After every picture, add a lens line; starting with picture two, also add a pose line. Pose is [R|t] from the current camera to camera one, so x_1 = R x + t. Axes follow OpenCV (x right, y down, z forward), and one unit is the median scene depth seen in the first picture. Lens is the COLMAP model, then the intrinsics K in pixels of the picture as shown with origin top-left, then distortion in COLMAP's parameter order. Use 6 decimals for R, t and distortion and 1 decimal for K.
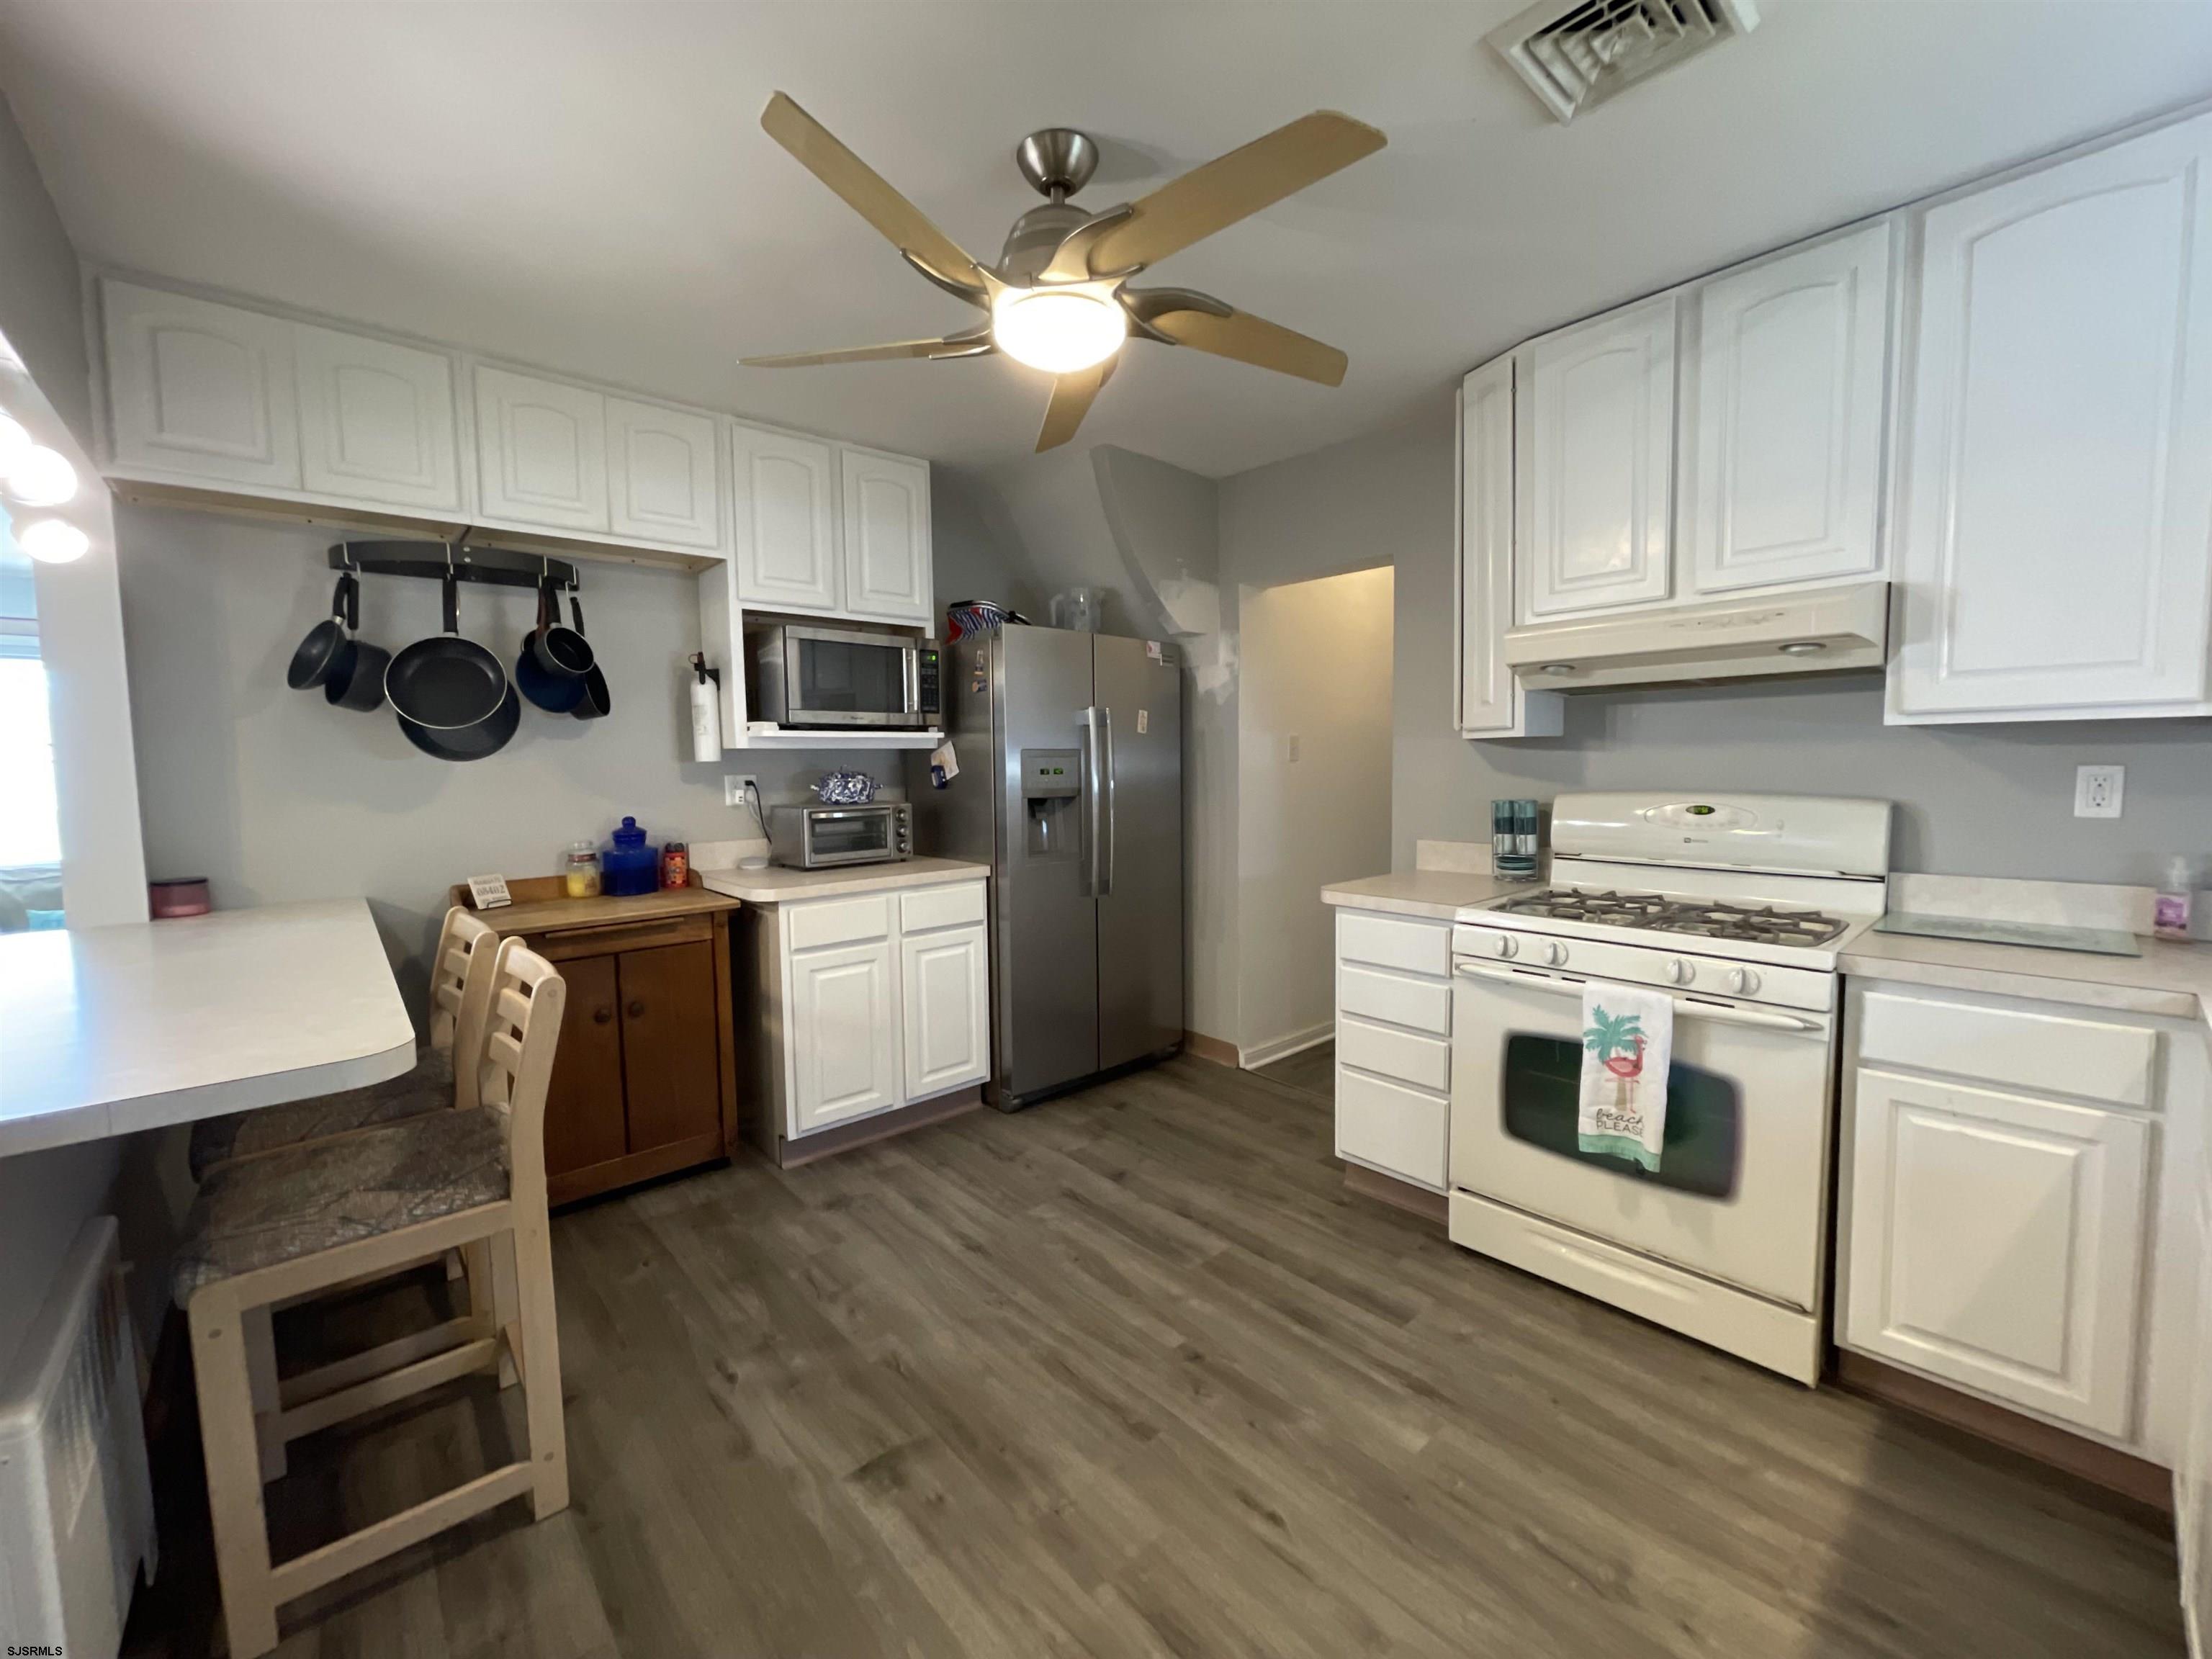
lens RADIAL K [[890.5, 0, 1098.0], [0, 890.5, 826.7], [0, 0, 1]] dist [-0.005473, 0.001797]
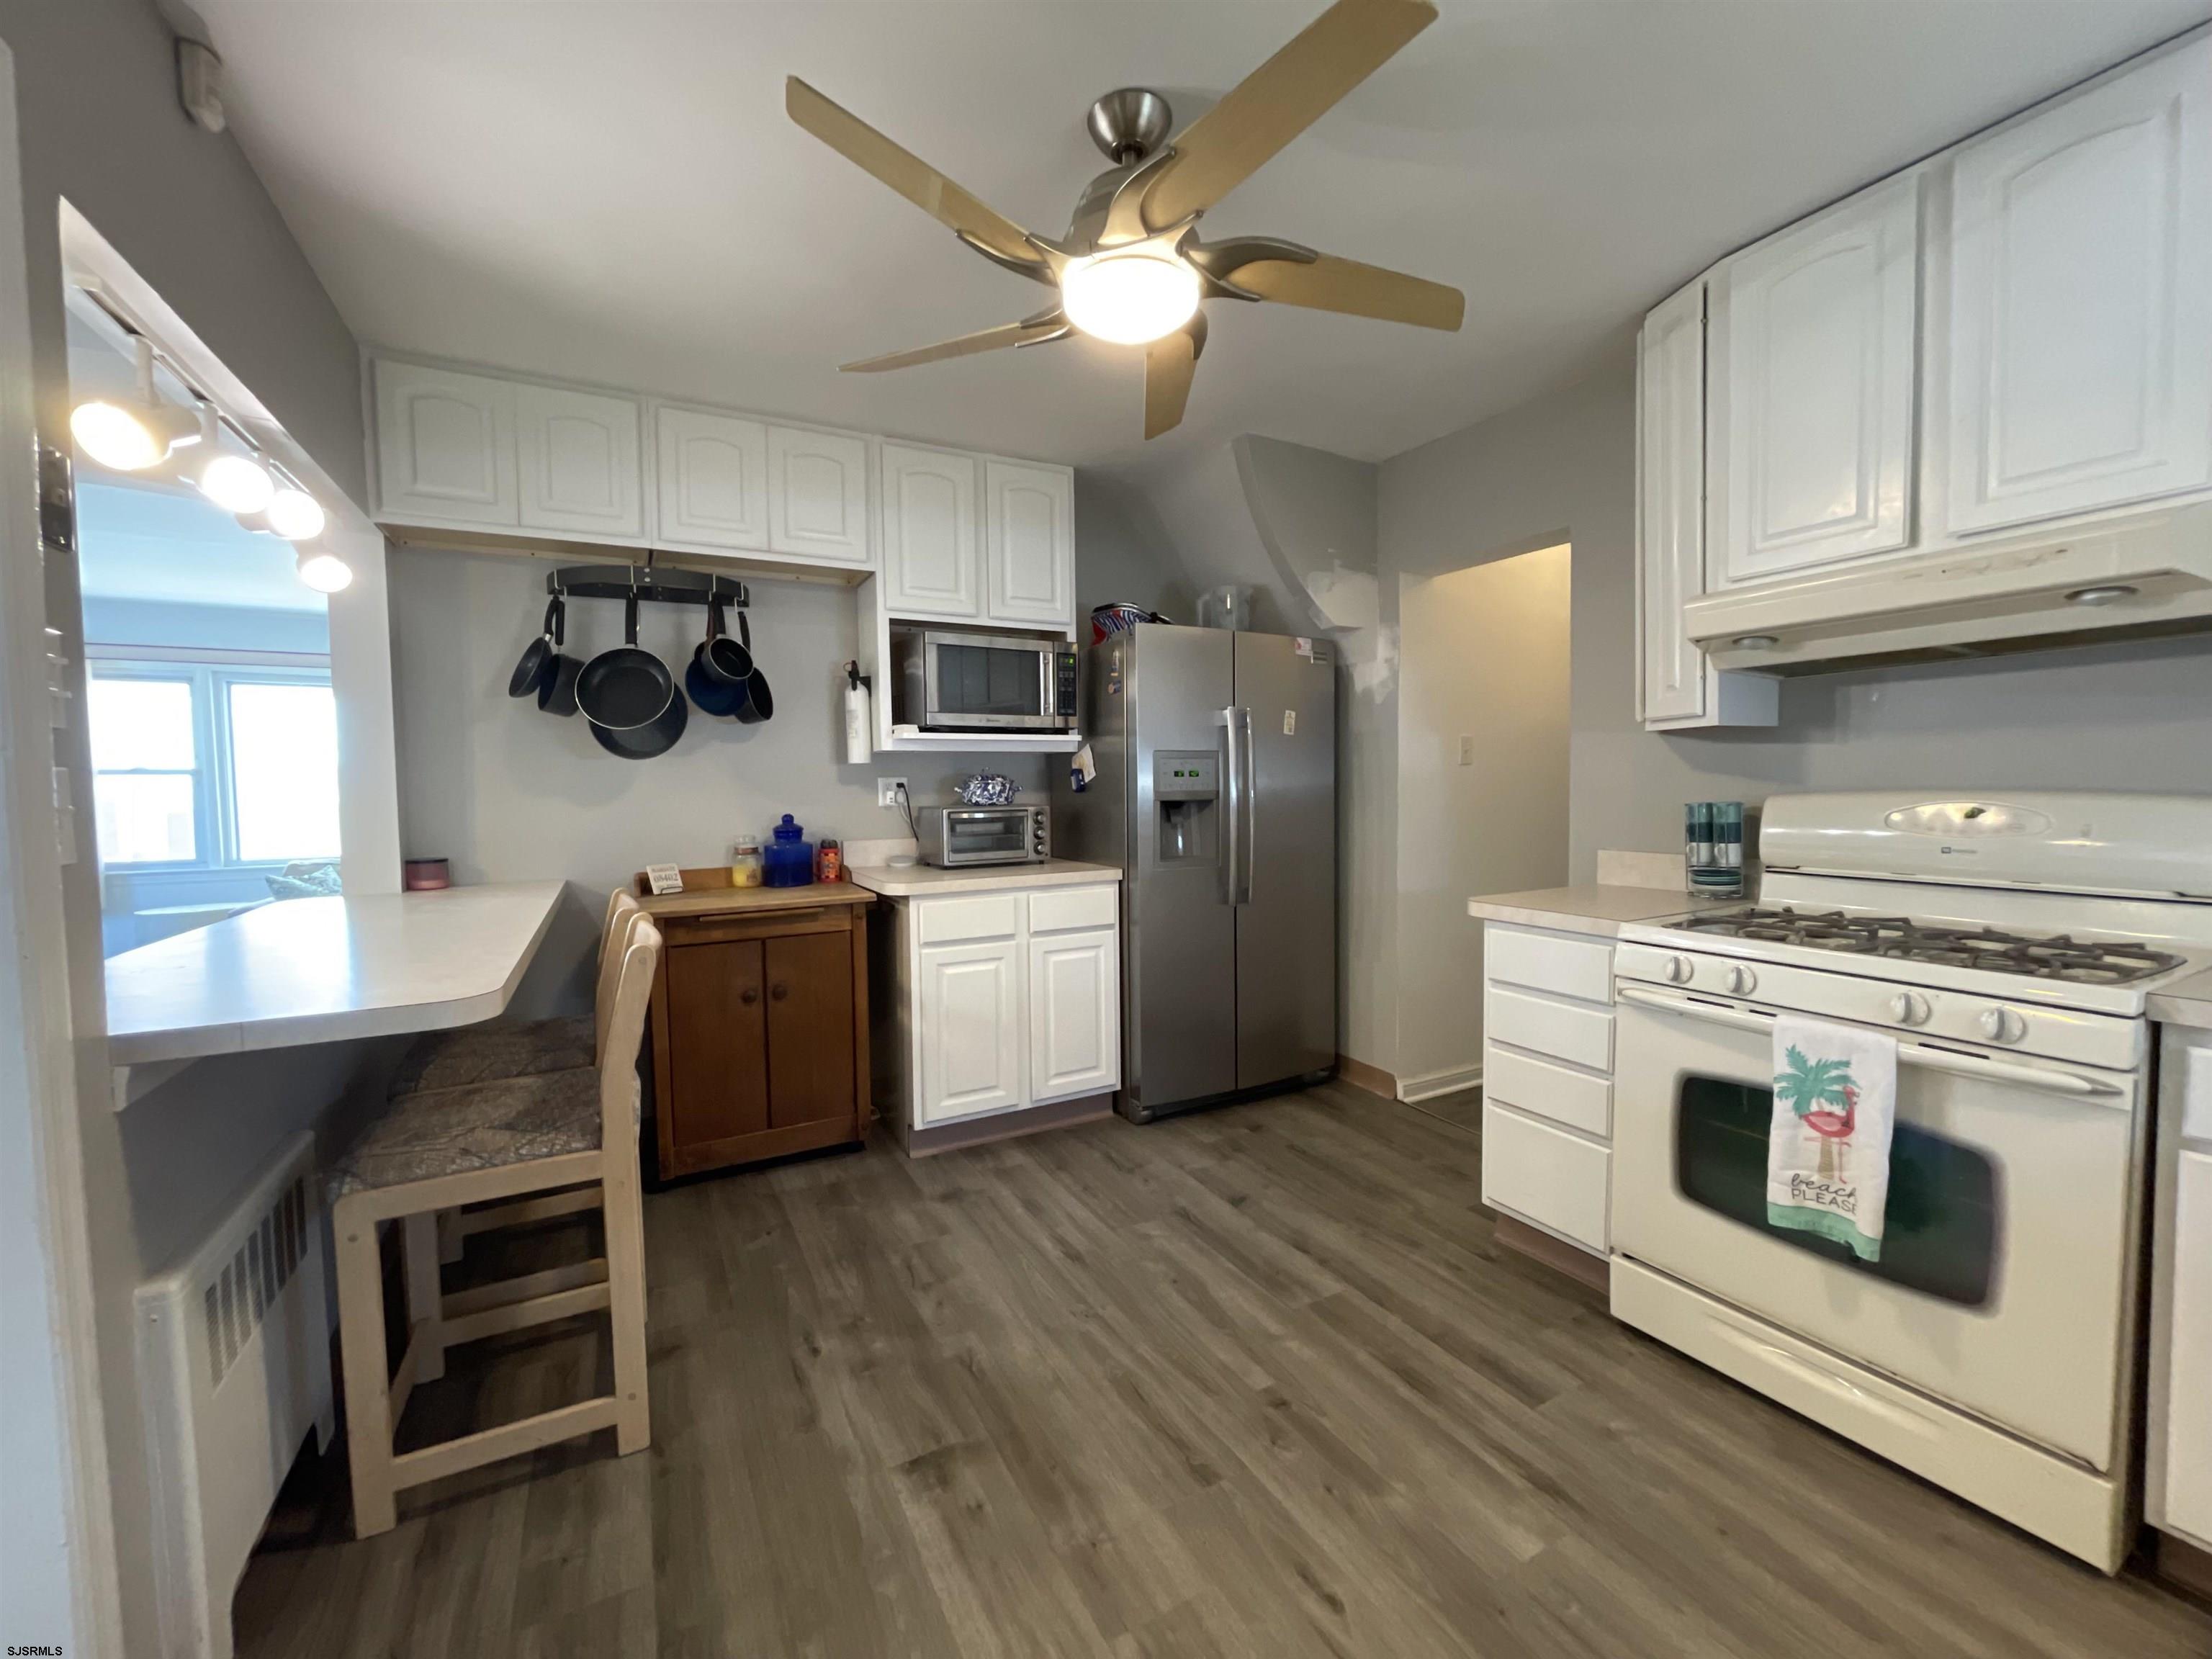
lens RADIAL K [[890.5, 0, 1095.6], [0, 890.5, 824.9], [0, 0, 1]] dist [-0.005473, 0.001797]
pose [[0.972688, 0.012097, -0.231801, 0.123416], [-0.017923, 0.999574, -0.023046, 0.028946], [0.231423, 0.026571, 0.972490, 0.057030]]
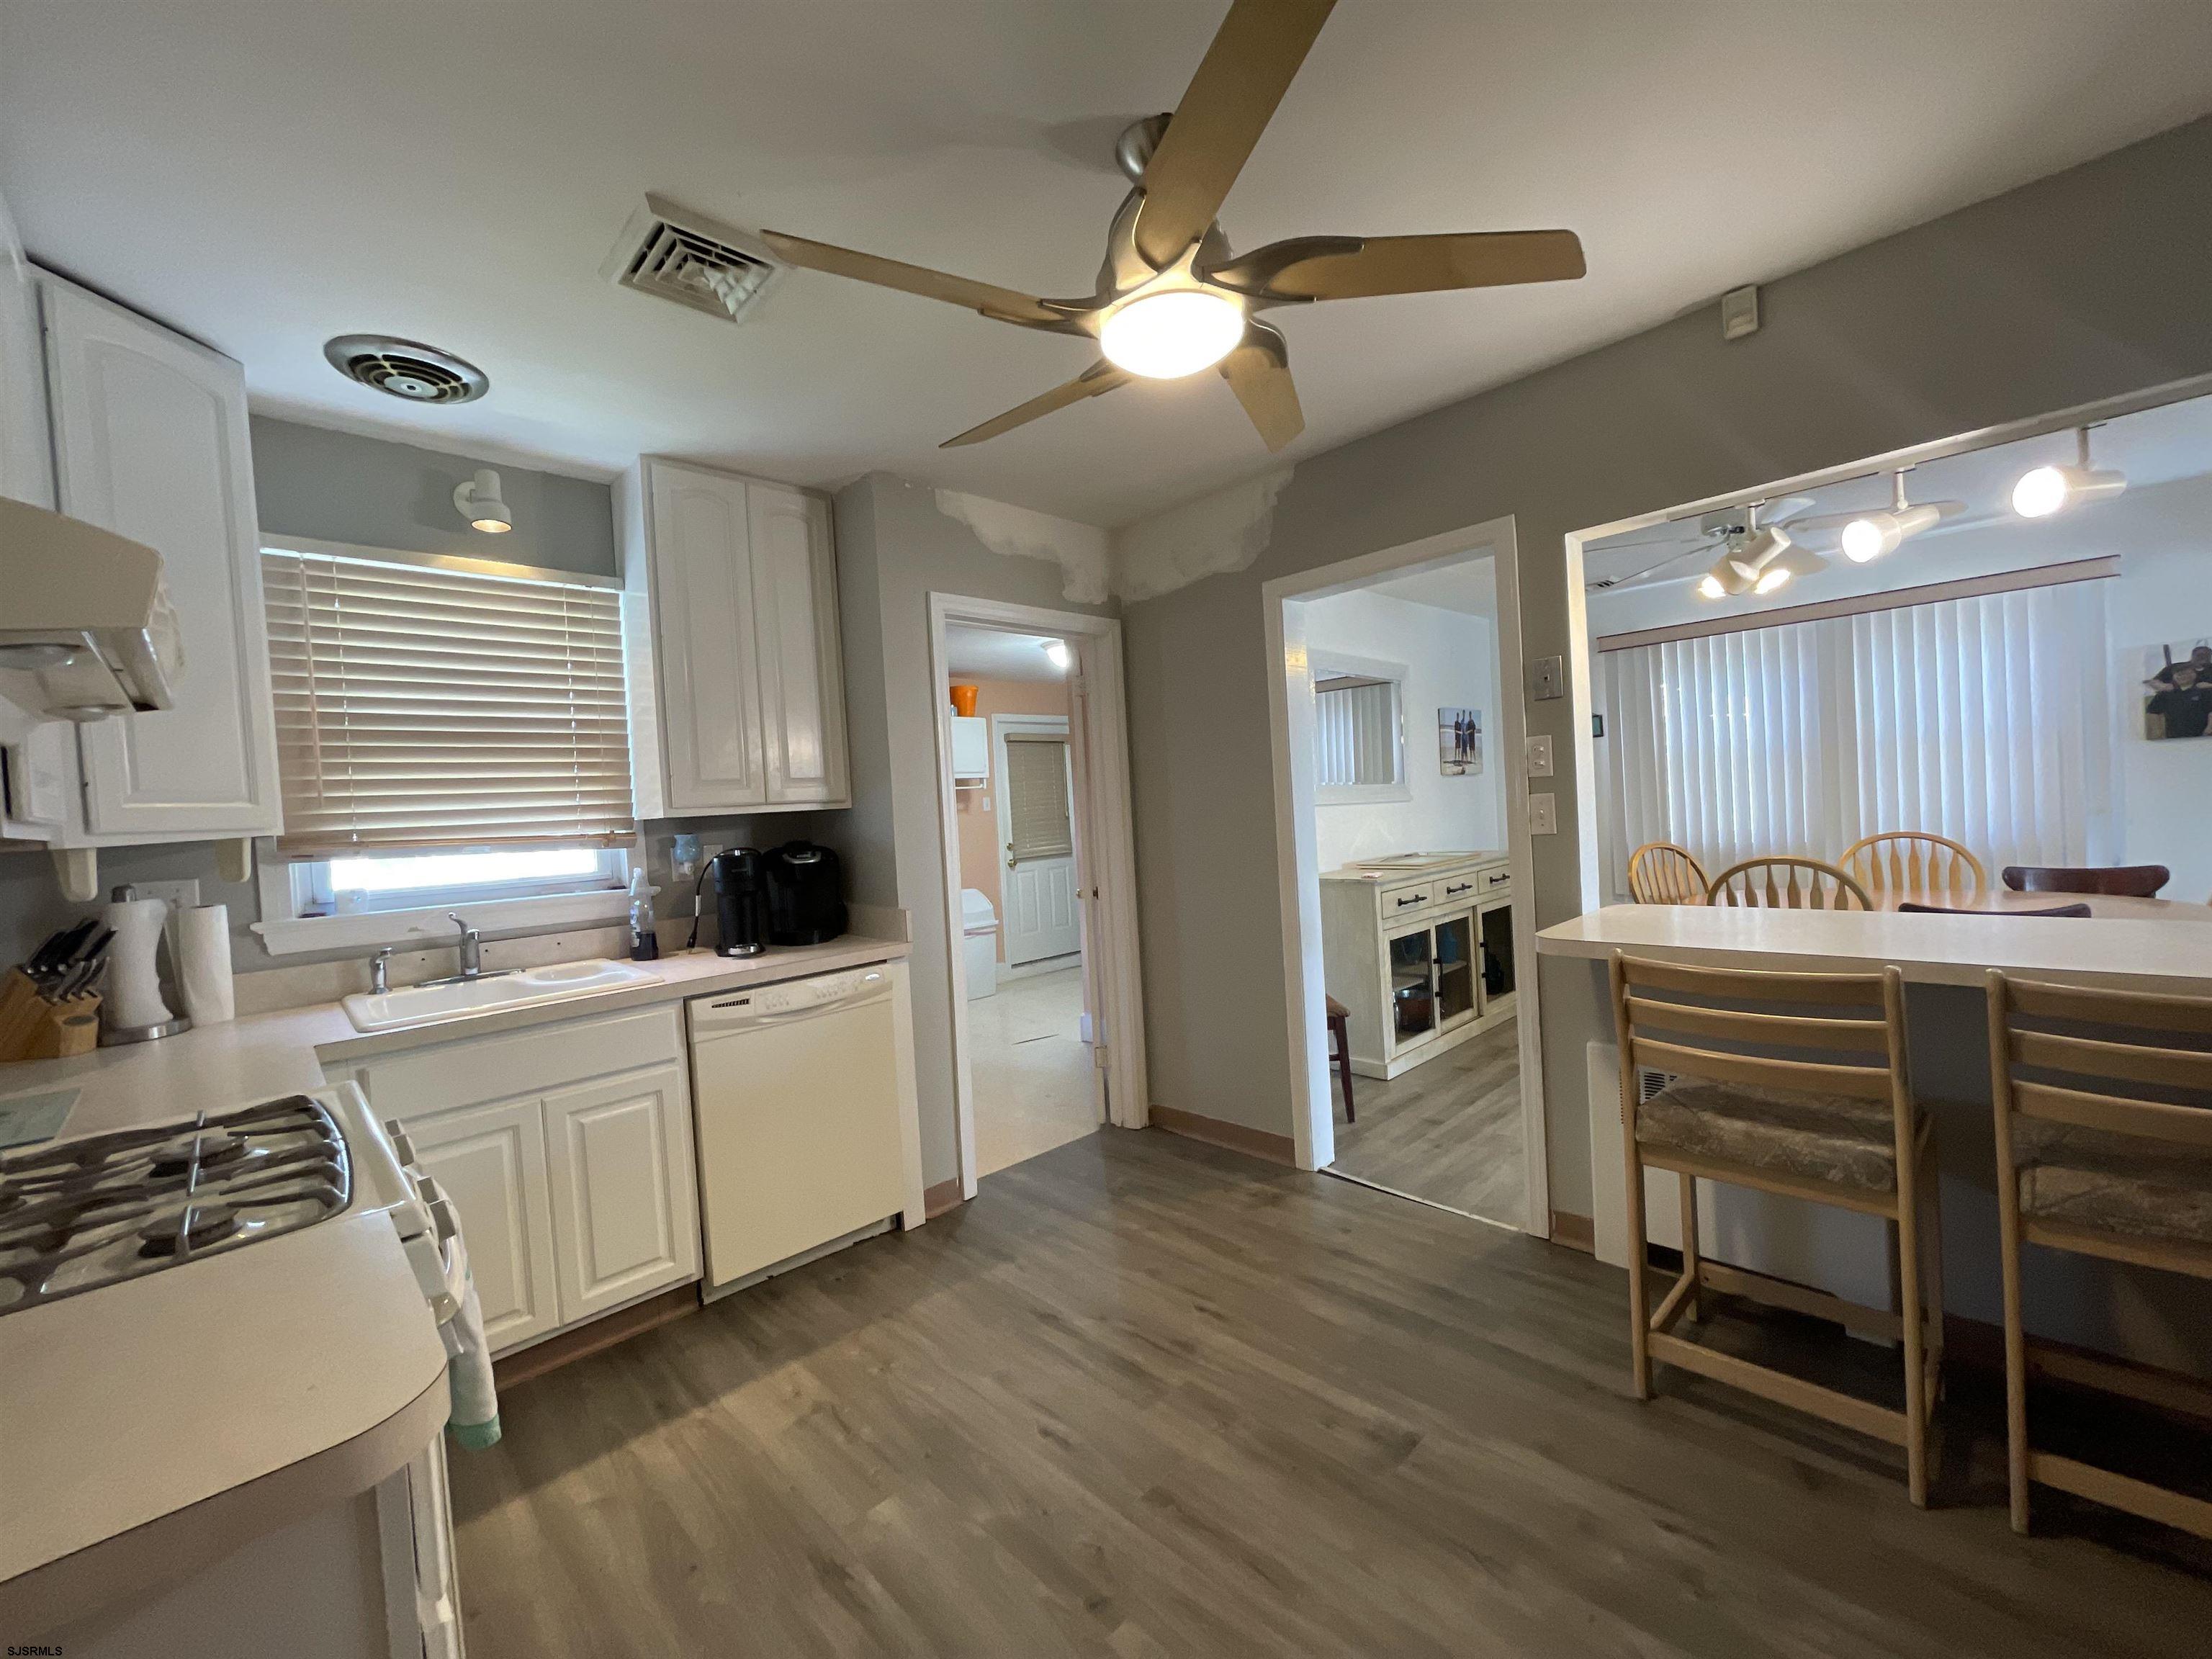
lens RADIAL K [[890.5, 0, 1101.6], [0, 890.5, 827.4], [0, 0, 1]] dist [-0.005473, 0.001797]
pose [[-0.996278, 0.073451, -0.045114, 0.087422], [0.068596, 0.992510, 0.101082, -0.123897], [0.052201, 0.097611, -0.993855, 1.602838]]
